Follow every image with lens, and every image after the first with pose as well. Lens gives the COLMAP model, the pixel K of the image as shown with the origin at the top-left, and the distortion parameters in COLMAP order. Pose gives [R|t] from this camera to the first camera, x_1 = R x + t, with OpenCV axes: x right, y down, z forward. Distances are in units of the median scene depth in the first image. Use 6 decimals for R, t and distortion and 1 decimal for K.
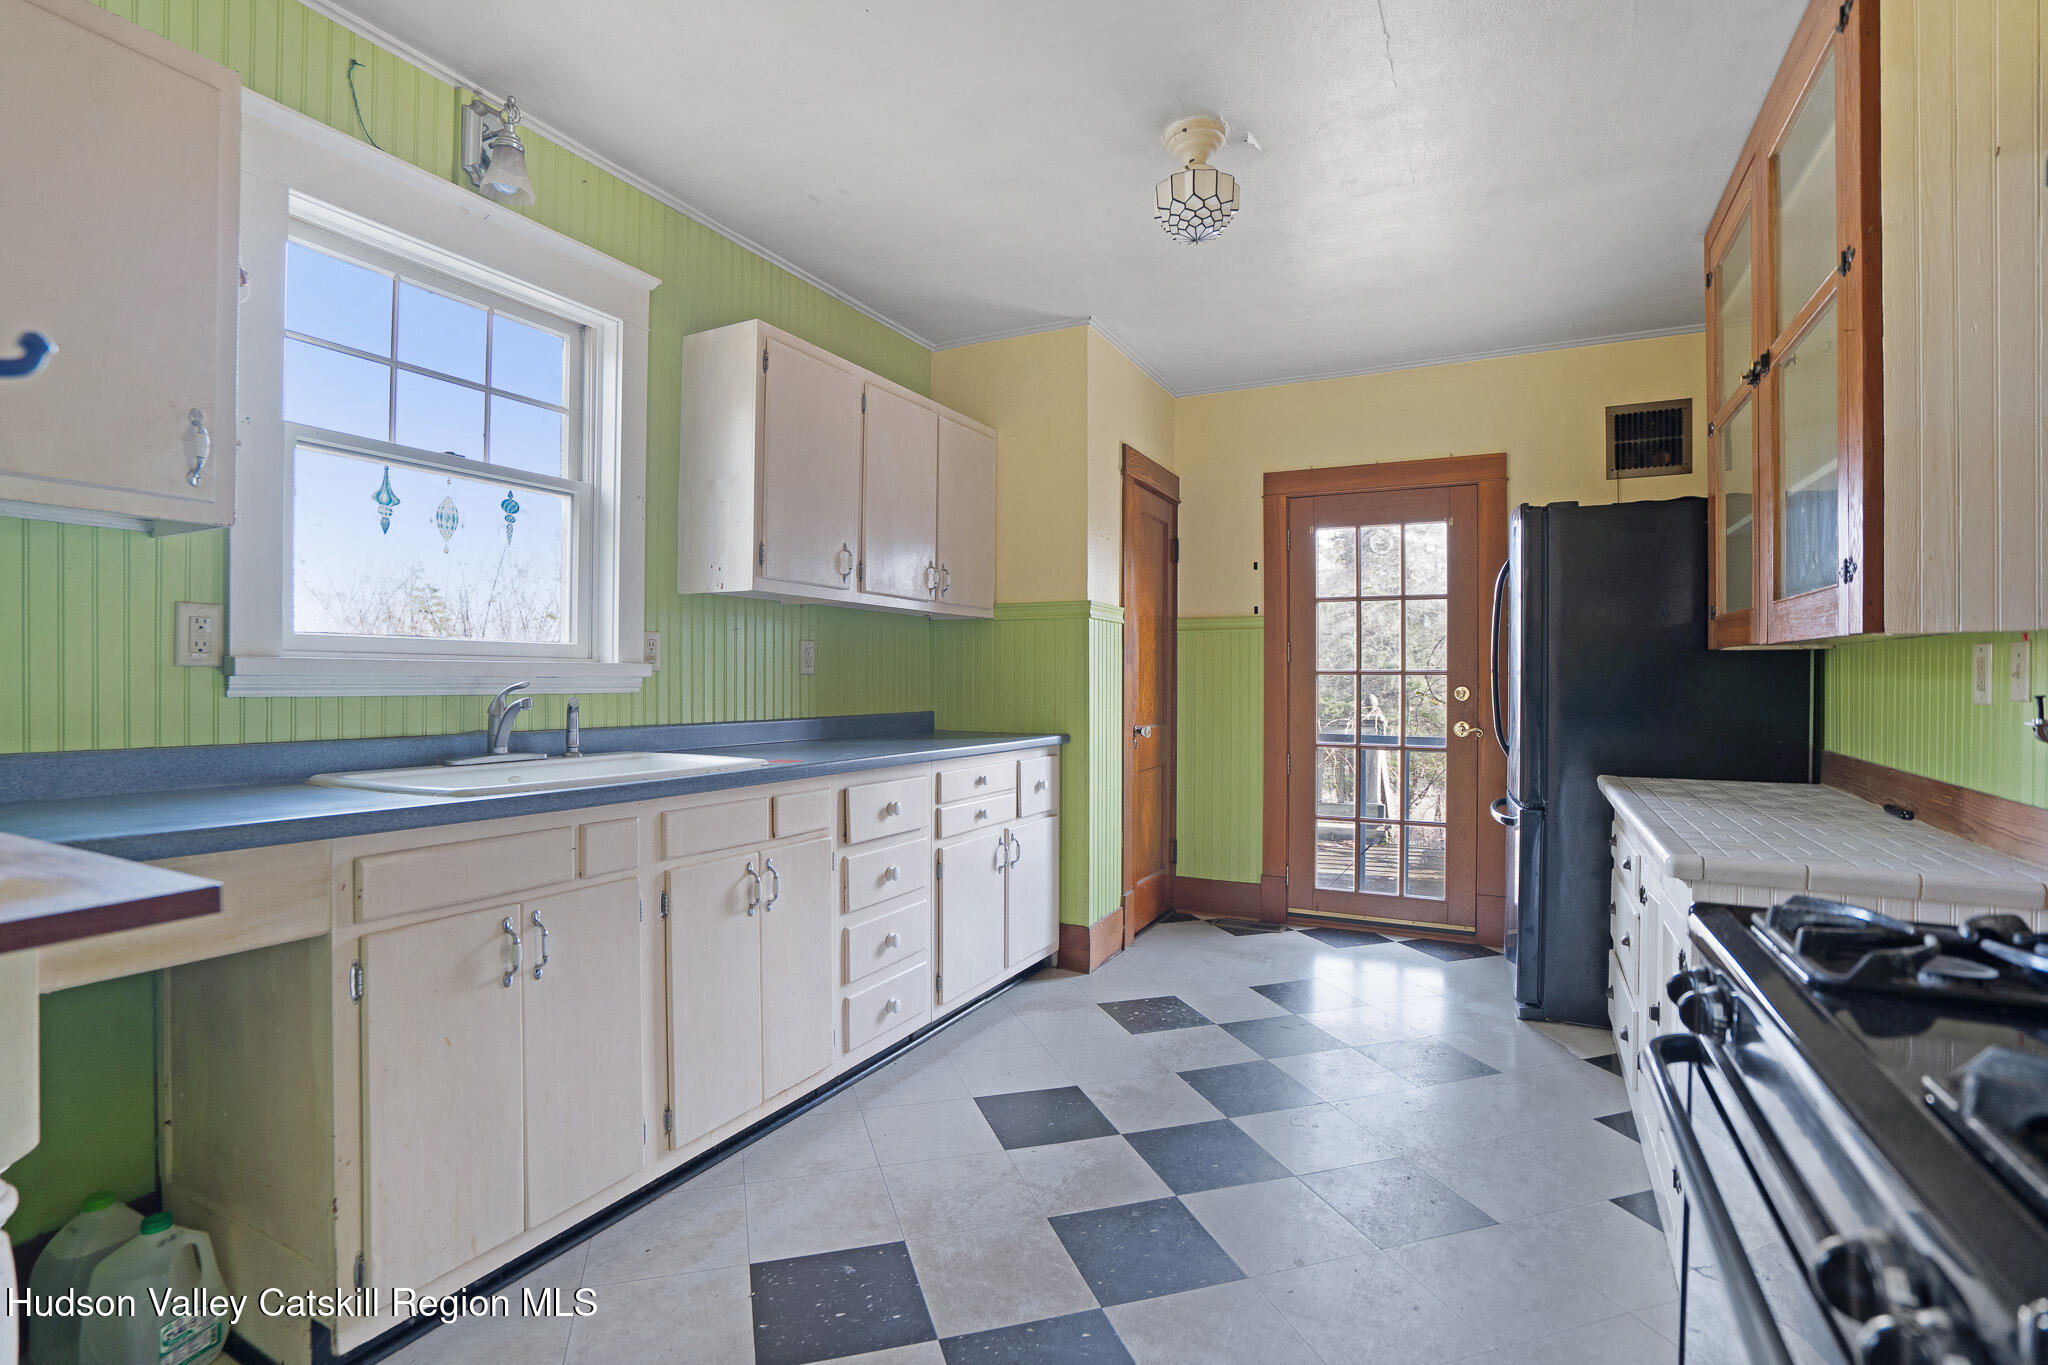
lens RADIAL K [[965.5, 0, 1027.8], [0, 965.5, 692.5], [0, 0, 1]] dist [-0.001168, -0.000157]
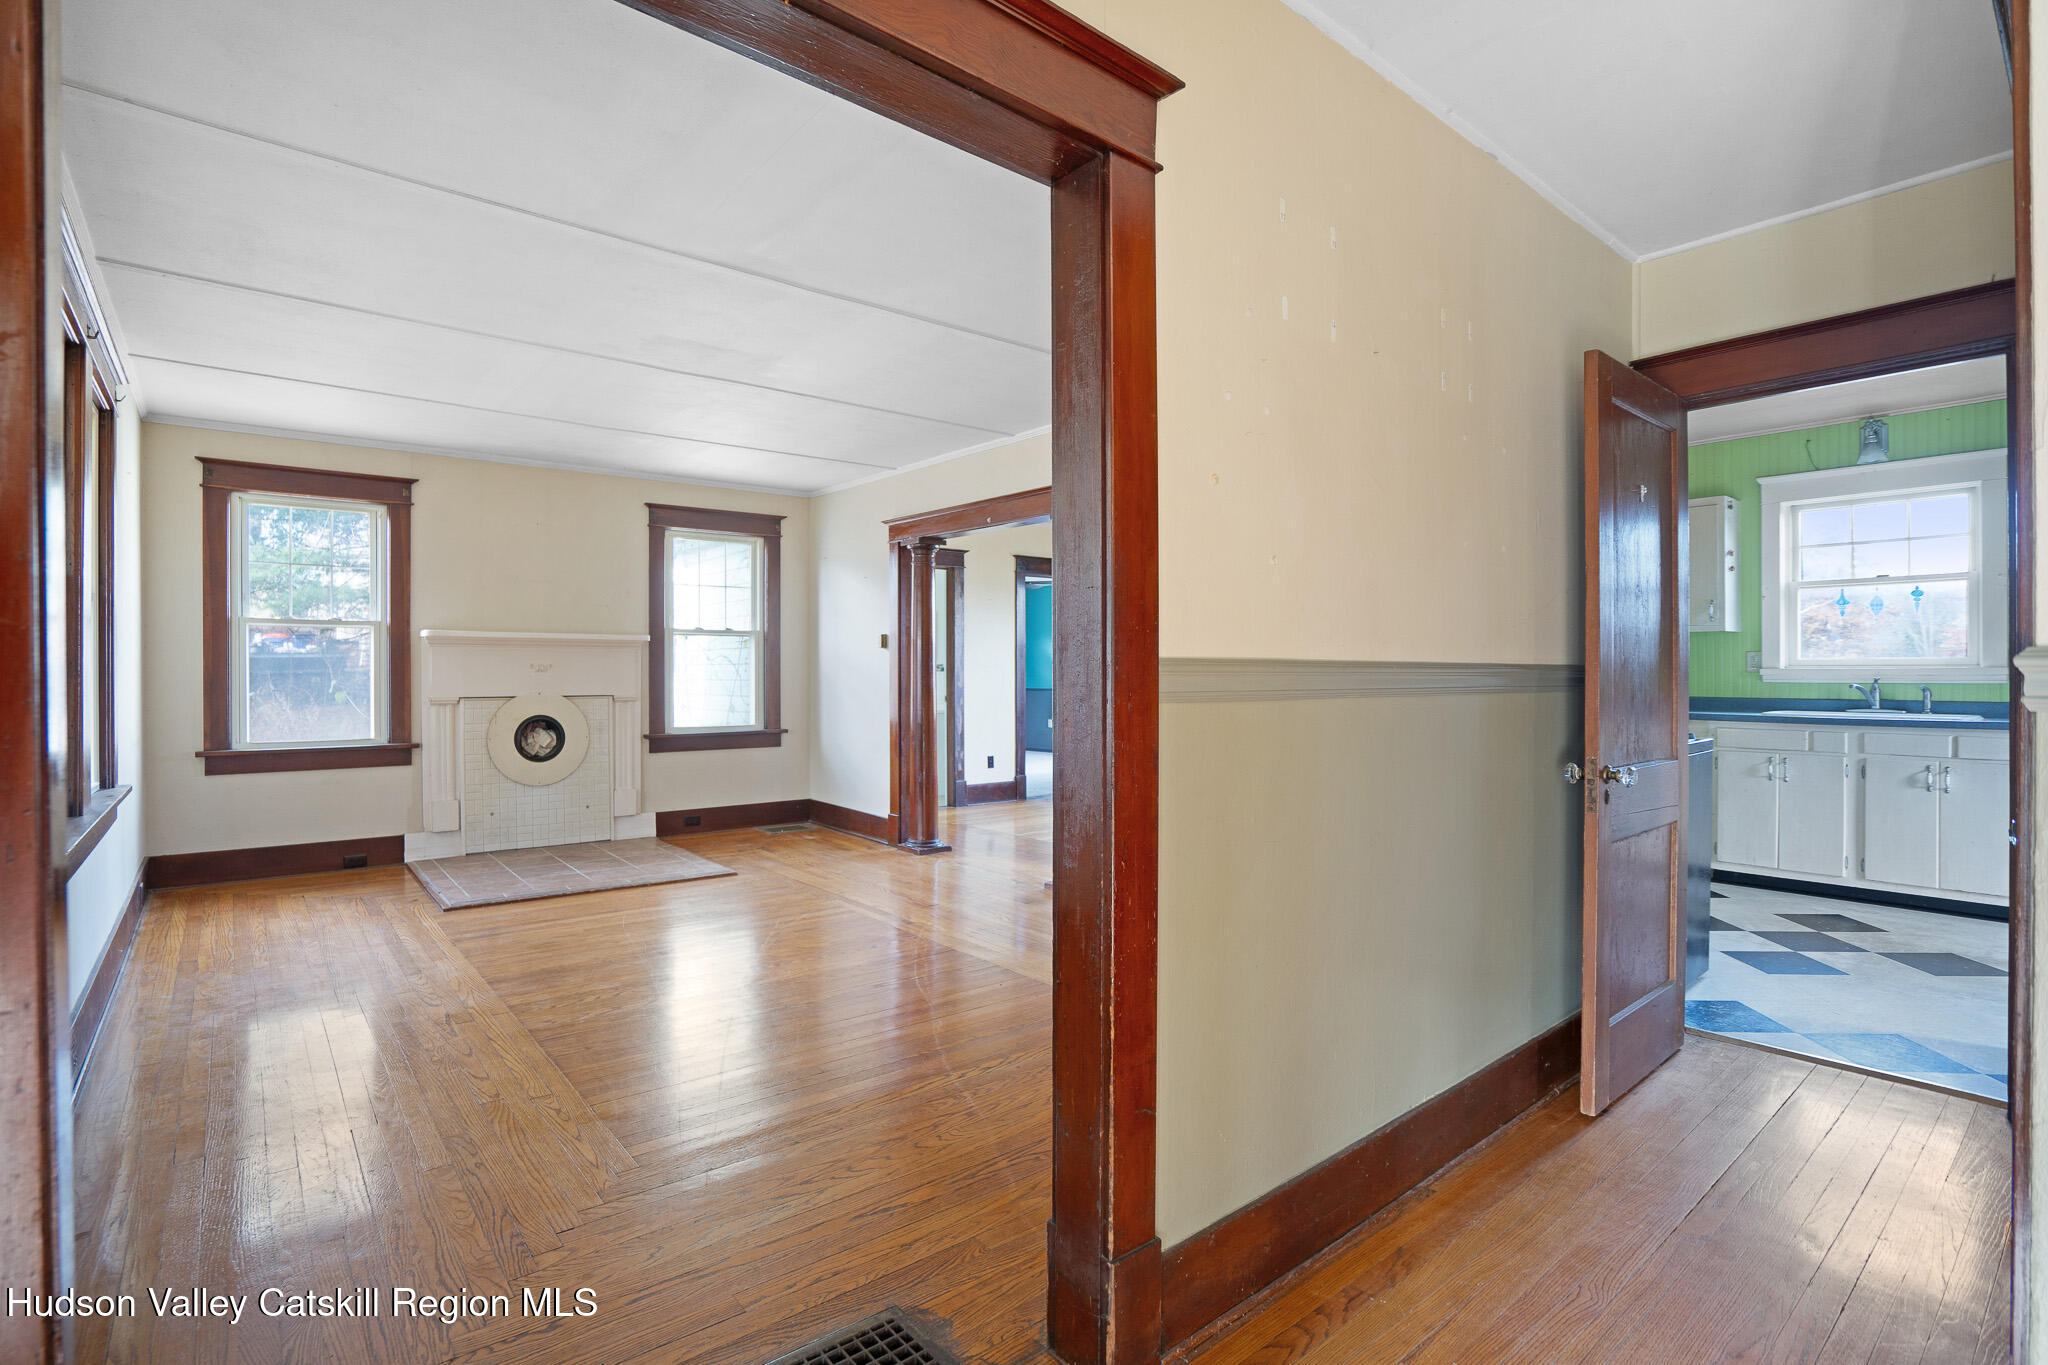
lens RADIAL K [[965.5, 0, 1021.2], [0, 965.5, 677.5], [0, 0, 1]] dist [-0.001168, -0.000157]
pose [[-0.412186, 0.004386, -0.911089, 2.429564], [0.003611, 0.999988, 0.003180, -0.023364], [0.911093, -0.001980, -0.412197, 0.095001]]
